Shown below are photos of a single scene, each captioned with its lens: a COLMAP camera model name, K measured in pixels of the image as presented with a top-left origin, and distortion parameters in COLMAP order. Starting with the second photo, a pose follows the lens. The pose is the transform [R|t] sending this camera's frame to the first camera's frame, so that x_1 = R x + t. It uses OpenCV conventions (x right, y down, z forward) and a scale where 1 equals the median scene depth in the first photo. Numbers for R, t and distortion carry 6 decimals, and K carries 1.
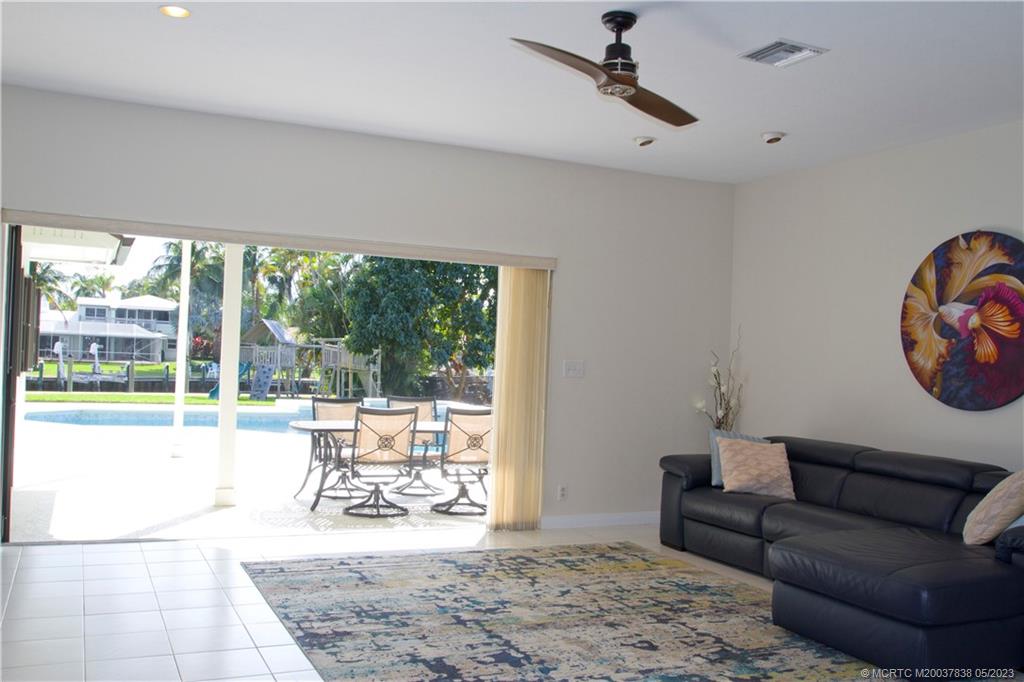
lens RADIAL K [[923.2, 0, 512.8], [0, 923.2, 339.8], [0, 0, 1]] dist [-0.026148, 0.007621]
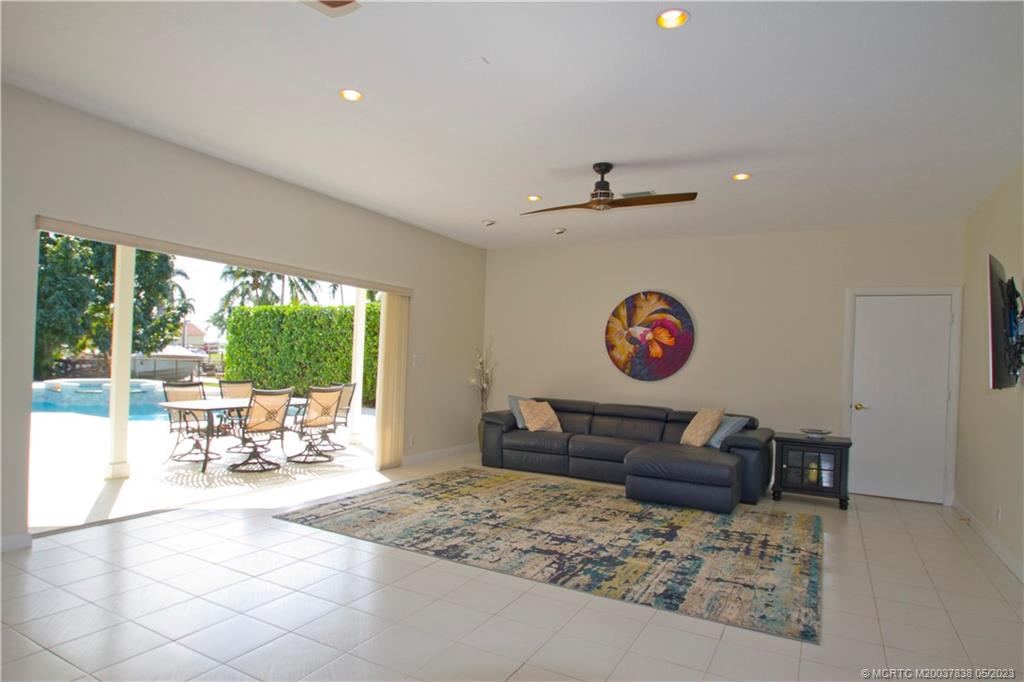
lens RADIAL K [[592.8, 0, 509.5], [0, 592.8, 349.3], [0, 0, 1]] dist [-0.006895, -0.001647]
pose [[0.812654, 0.001658, 0.582744, -0.455931], [-0.018043, 0.999588, 0.022317, -0.014181], [-0.582467, -0.028651, 0.812349, 0.118086]]
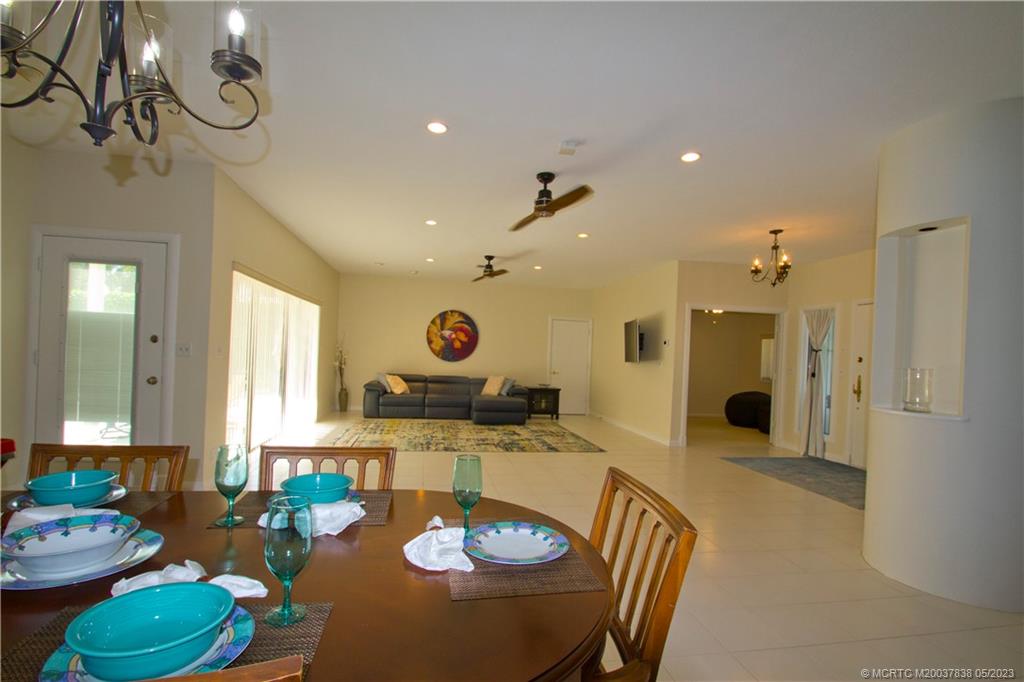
lens RADIAL K [[483.1, 0, 507.9], [0, 483.1, 345.8], [0, 0, 1]] dist [-0.000587, -0.000597]
pose [[0.285531, -0.010967, 0.958307, -1.102670], [-0.048759, 0.998473, 0.025955, -0.038015], [-0.957128, -0.054137, 0.284560, 0.255060]]
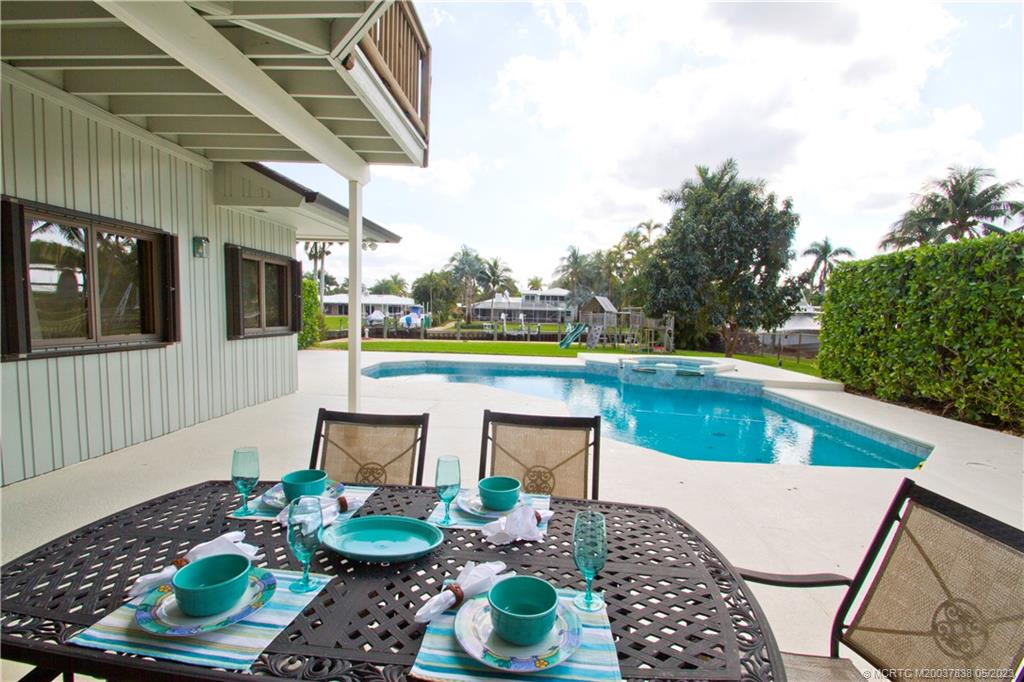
lens RADIAL K [[483.1, 0, 508.6], [0, 483.1, 346.8], [0, 0, 1]] dist [-0.000587, -0.000597]
pose [[0.871761, 0.018731, -0.489572, -0.003935], [0.017351, 0.997462, 0.069058, 0.023209], [0.489623, -0.068697, 0.869224, 1.292738]]
